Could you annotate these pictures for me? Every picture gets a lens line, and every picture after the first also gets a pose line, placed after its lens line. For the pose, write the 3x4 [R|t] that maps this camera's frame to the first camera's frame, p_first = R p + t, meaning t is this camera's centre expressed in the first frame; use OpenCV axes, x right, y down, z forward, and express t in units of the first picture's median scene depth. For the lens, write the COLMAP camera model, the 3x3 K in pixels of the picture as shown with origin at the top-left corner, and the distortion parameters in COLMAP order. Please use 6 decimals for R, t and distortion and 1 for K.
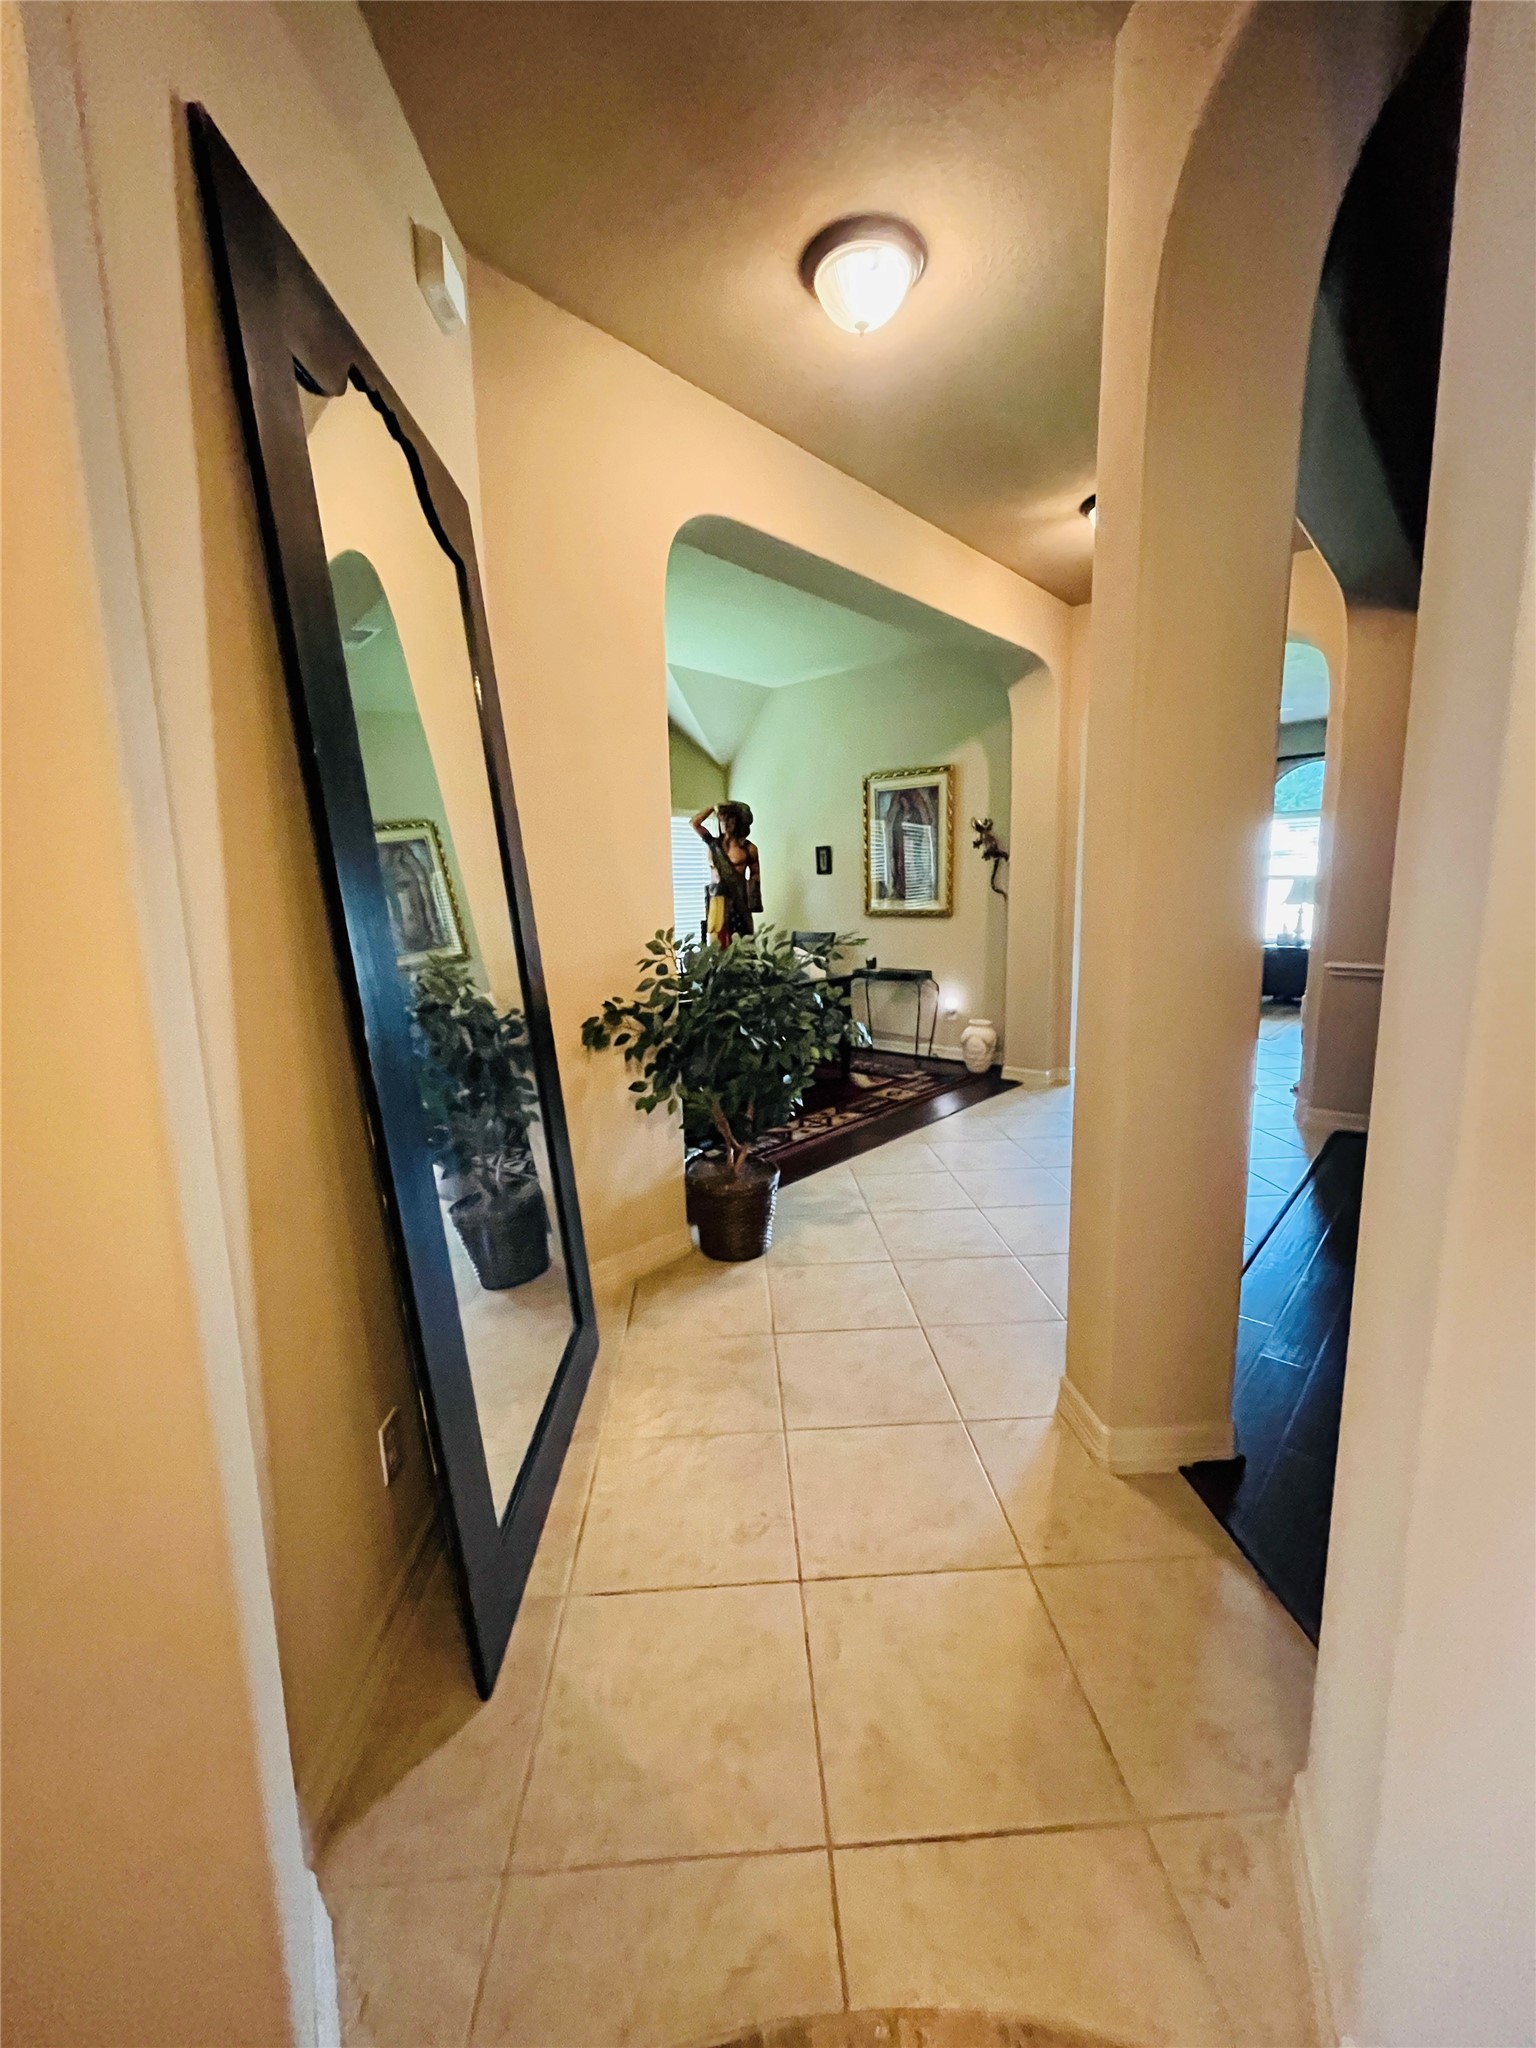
lens RADIAL K [[826.0, 0, 765.5], [0, 826.0, 1015.7], [0, 0, 1]] dist [0.000162, -0.000555]
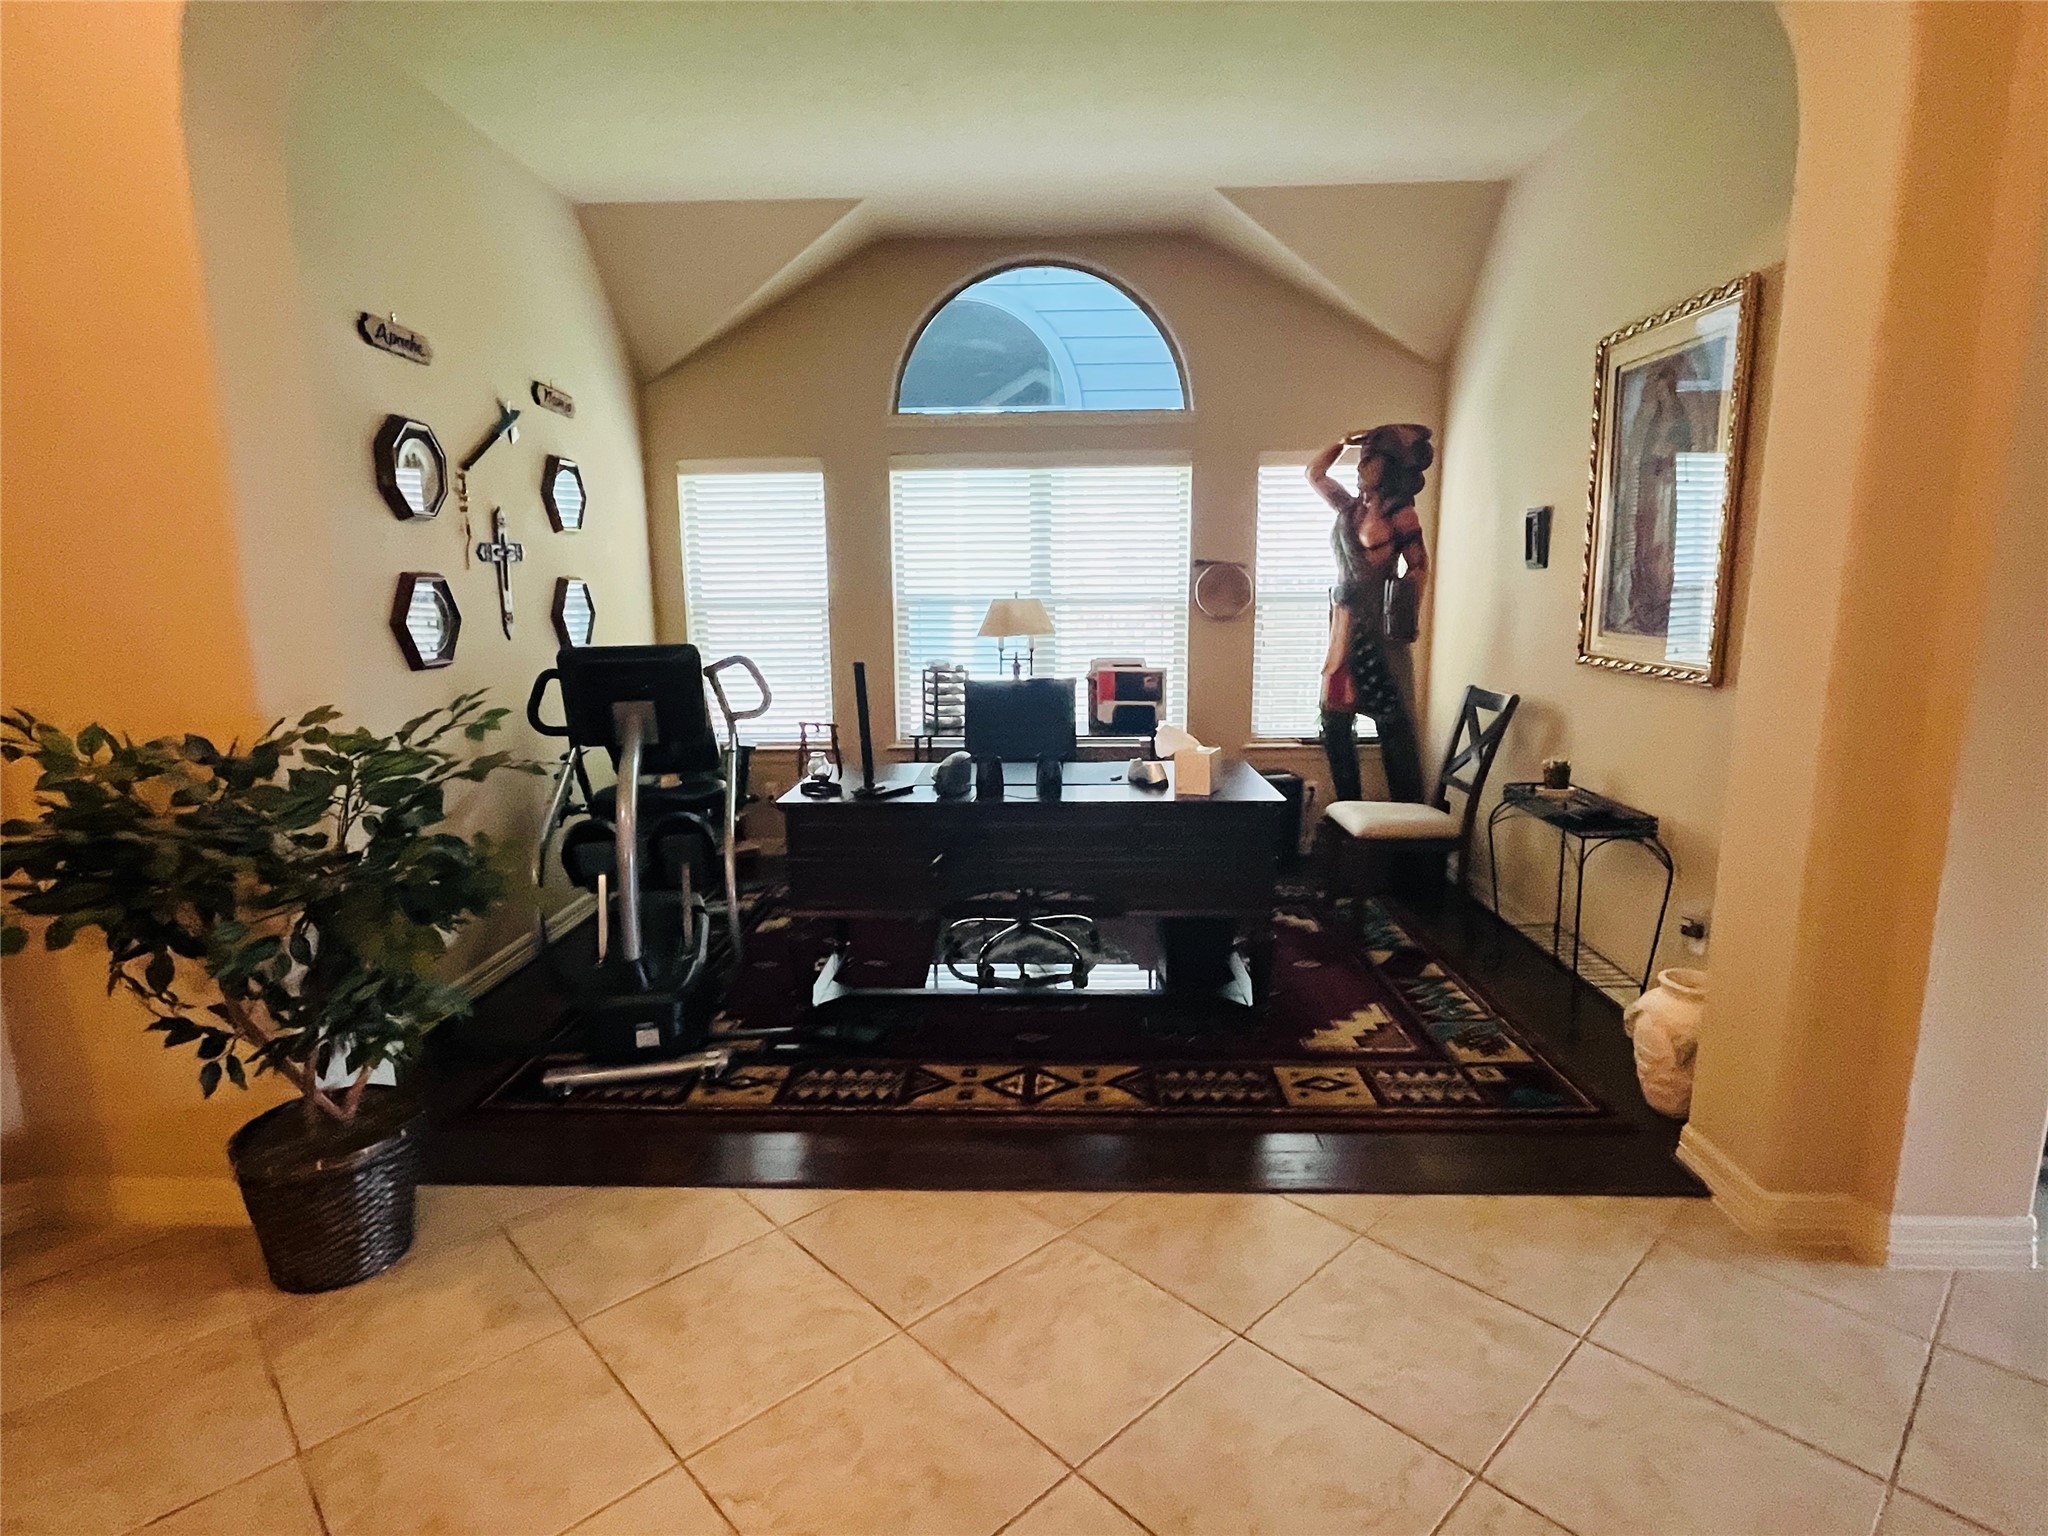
lens RADIAL K [[1060.4, 0, 1024.0], [0, 1060.4, 768.0], [0, 0, 1]] dist [0.000503, 0.000053]
pose [[0.653243, 0.151277, -0.741882, 0.363960], [-0.130866, 0.987649, 0.086161, -0.080132], [0.745754, 0.040803, 0.664971, 0.421347]]
